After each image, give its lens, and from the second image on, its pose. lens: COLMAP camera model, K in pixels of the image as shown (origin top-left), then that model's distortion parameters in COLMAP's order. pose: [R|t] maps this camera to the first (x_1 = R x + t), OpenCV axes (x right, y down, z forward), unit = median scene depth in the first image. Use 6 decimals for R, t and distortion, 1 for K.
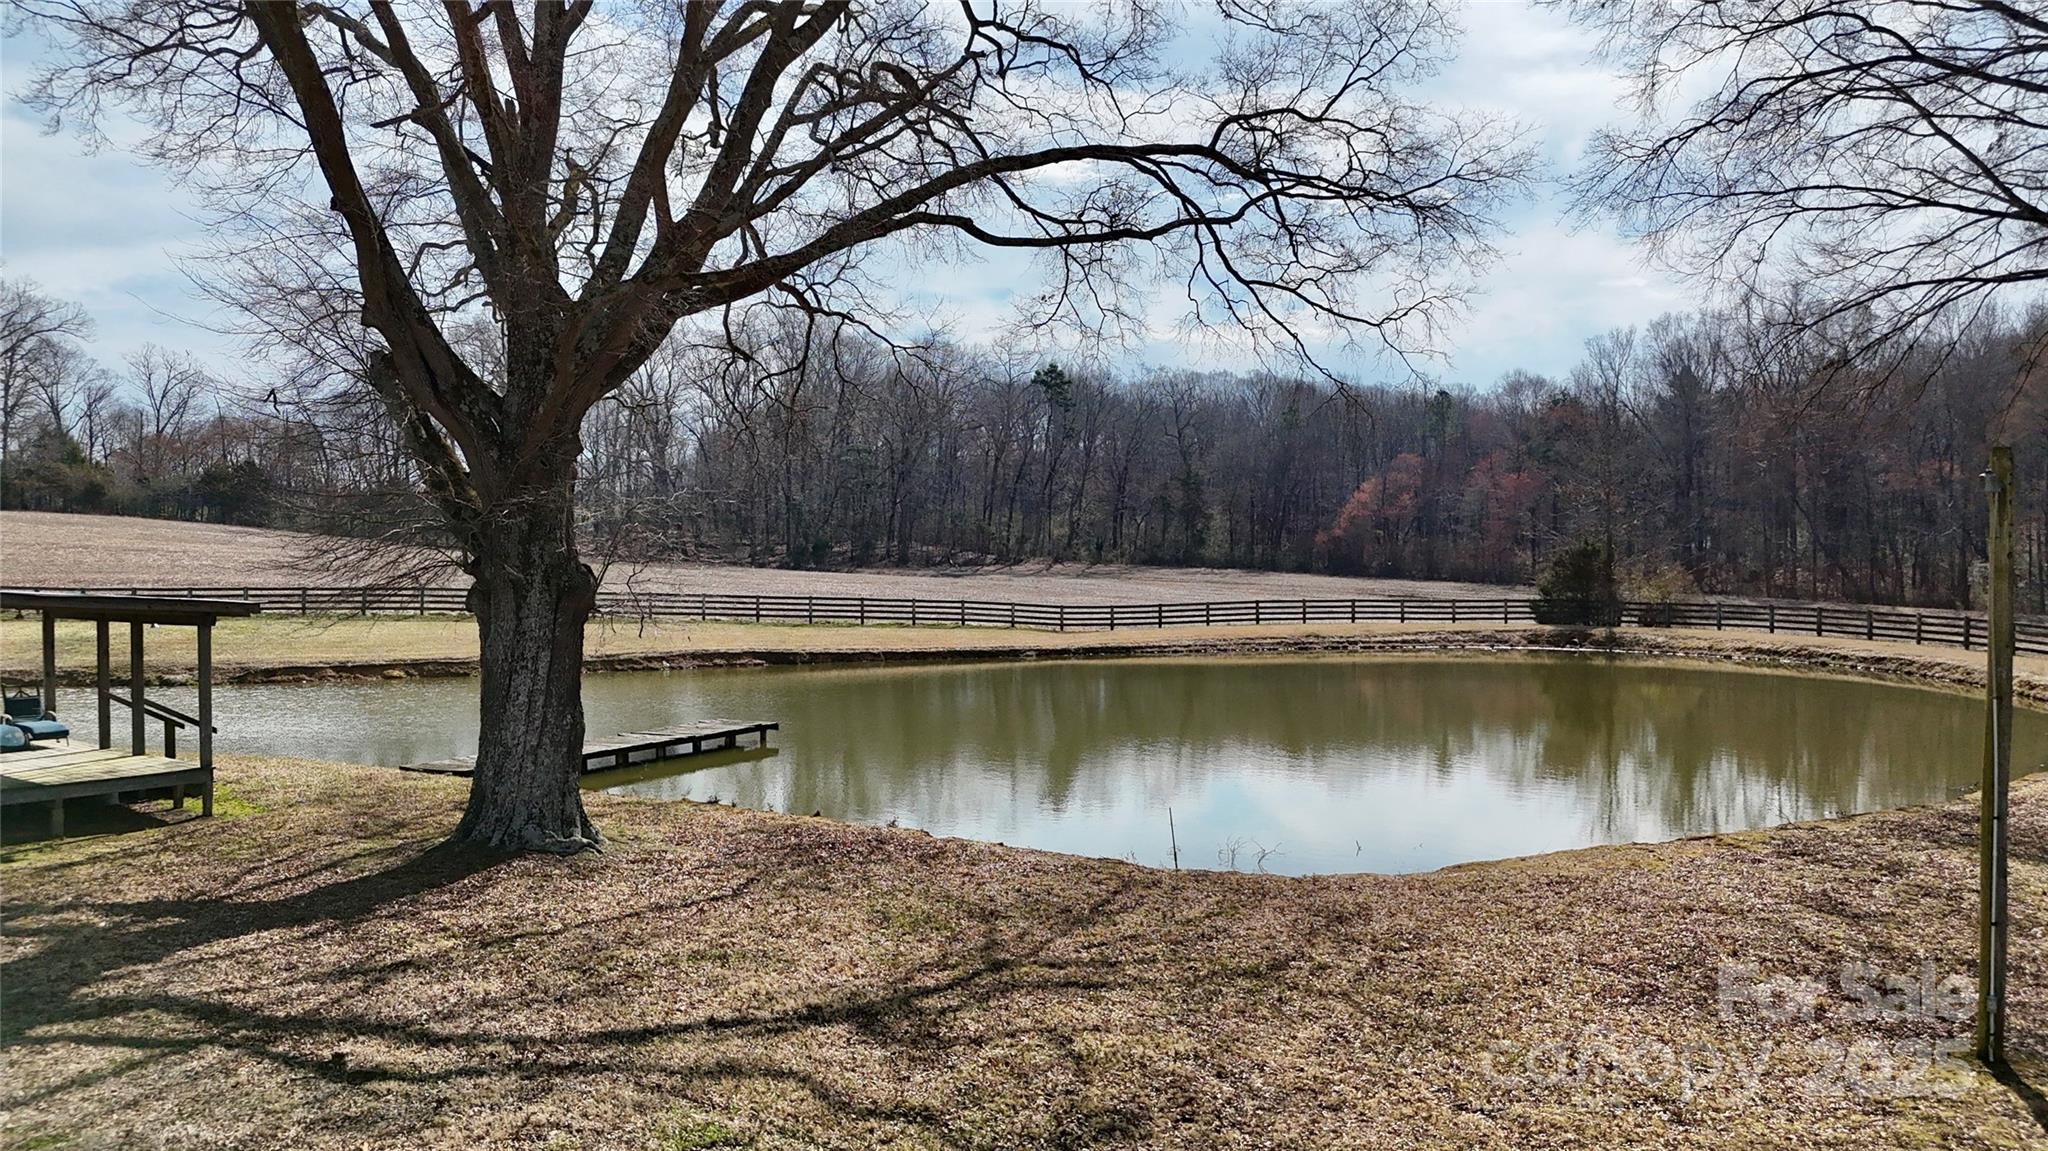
lens RADIAL K [[1523.3, 0, 1041.7], [0, 1523.3, 583.7], [0, 0, 1]] dist [0.056980, -0.034722]
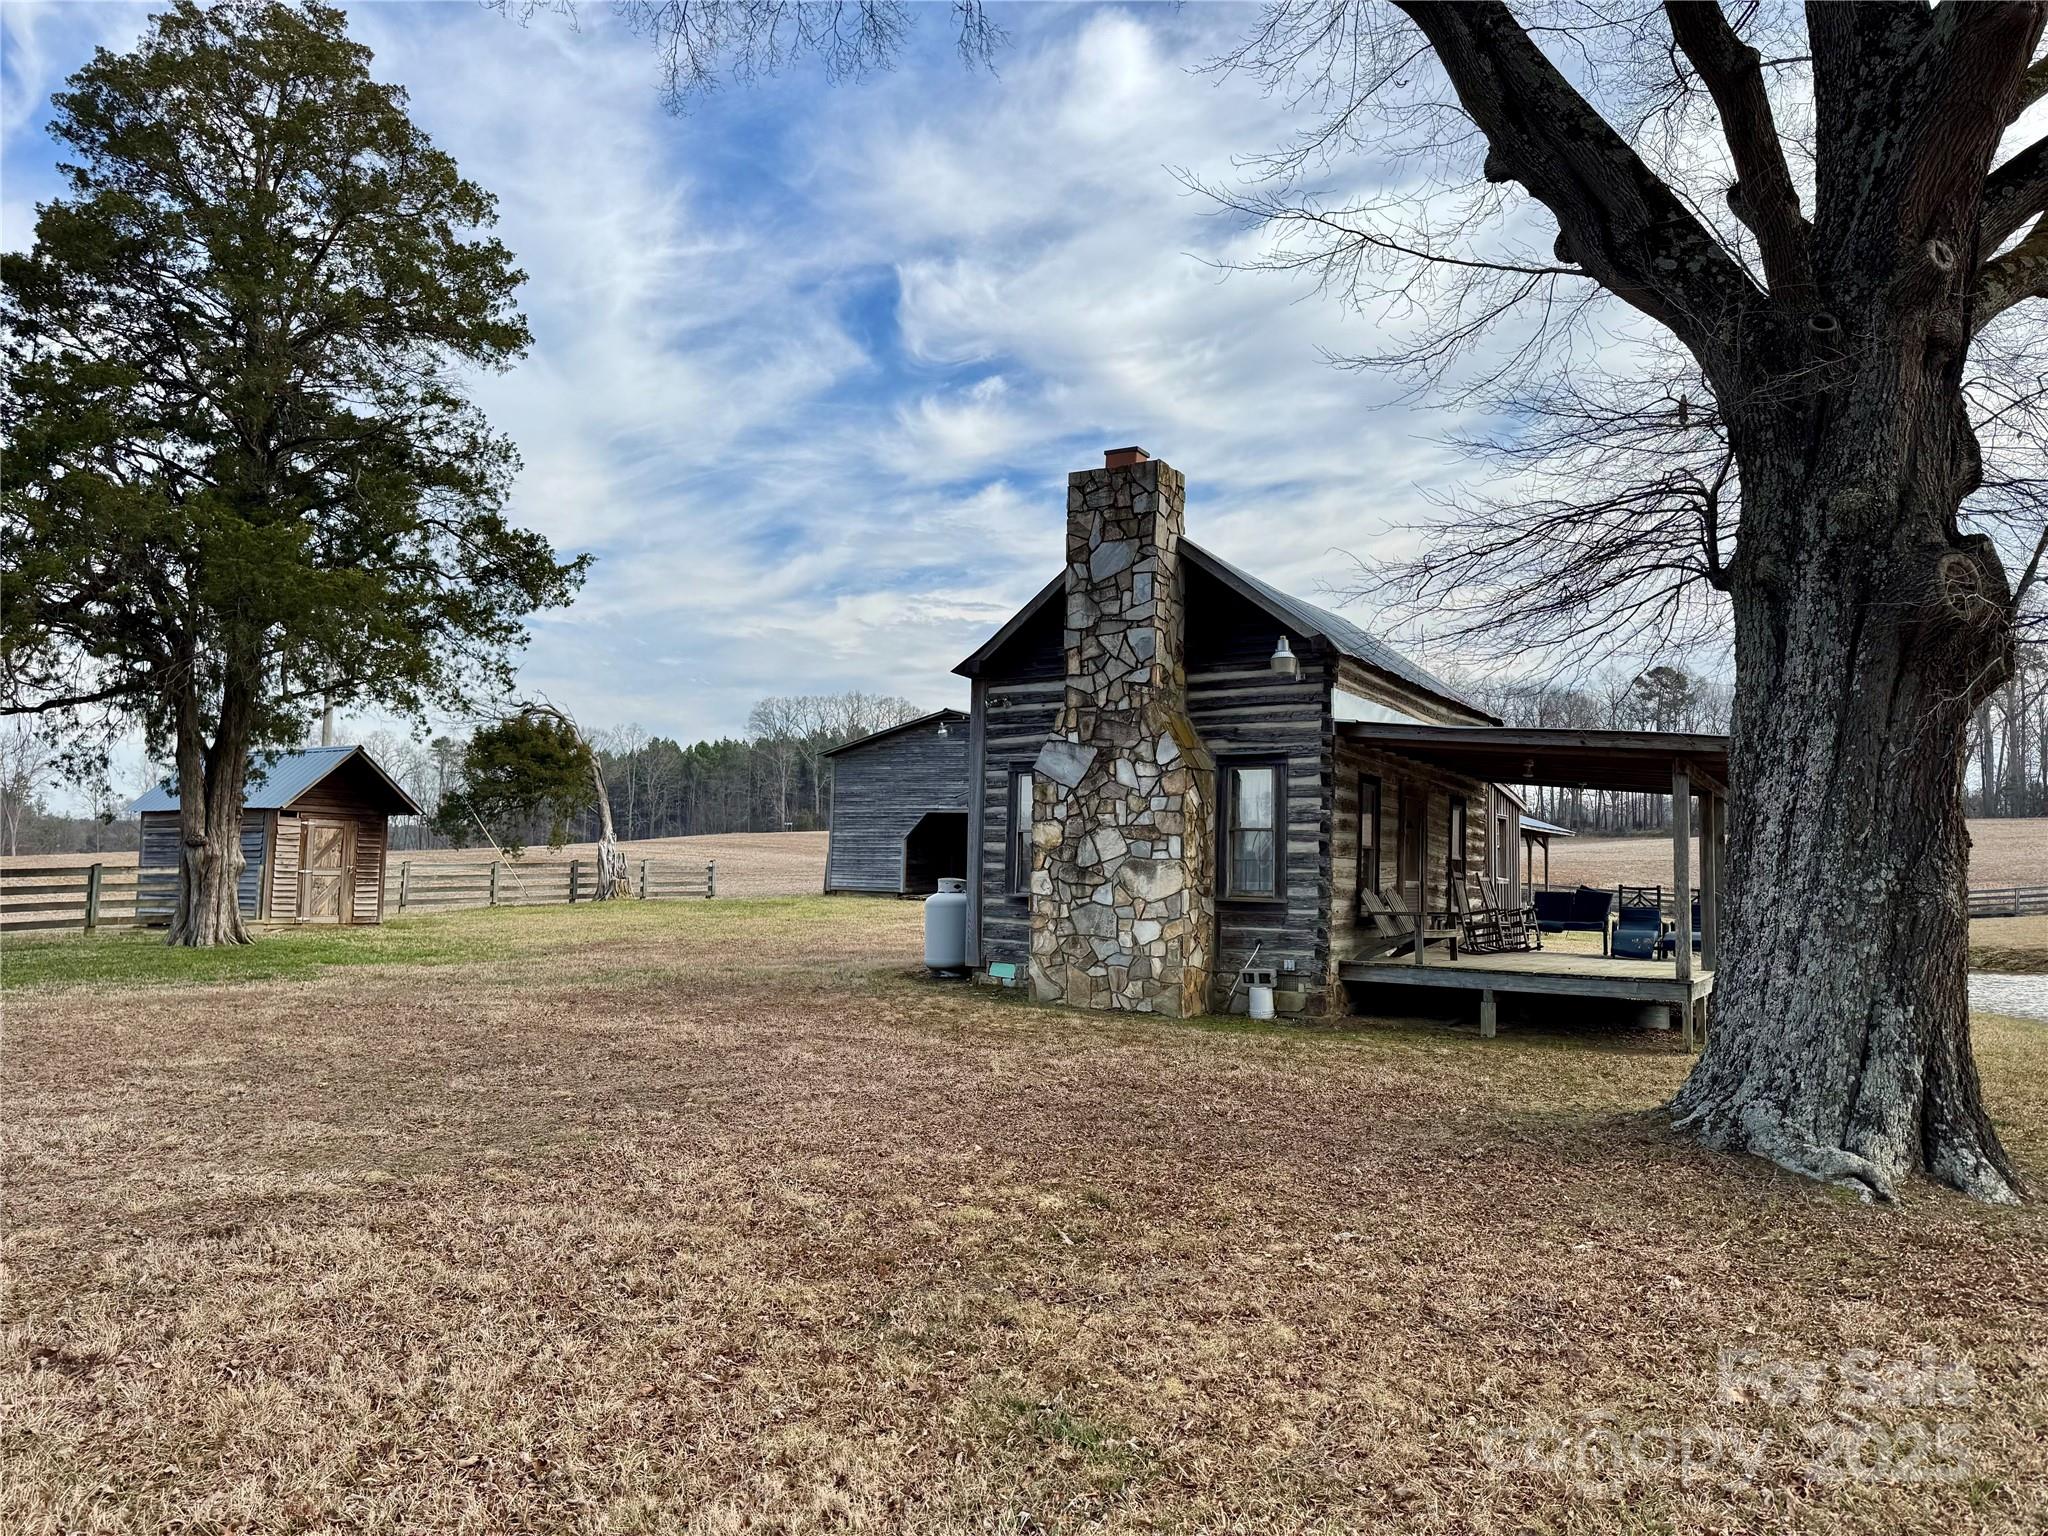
lens RADIAL K [[1435.8, 0, 1017.9], [0, 1435.8, 760.4], [0, 0, 1]] dist [0.073679, -0.083137]
pose [[0.155102, -0.070082, -0.985410, 0.062819], [-0.043966, 0.996003, -0.077755, 0.098005], [0.986920, 0.055384, 0.151400, 0.698041]]
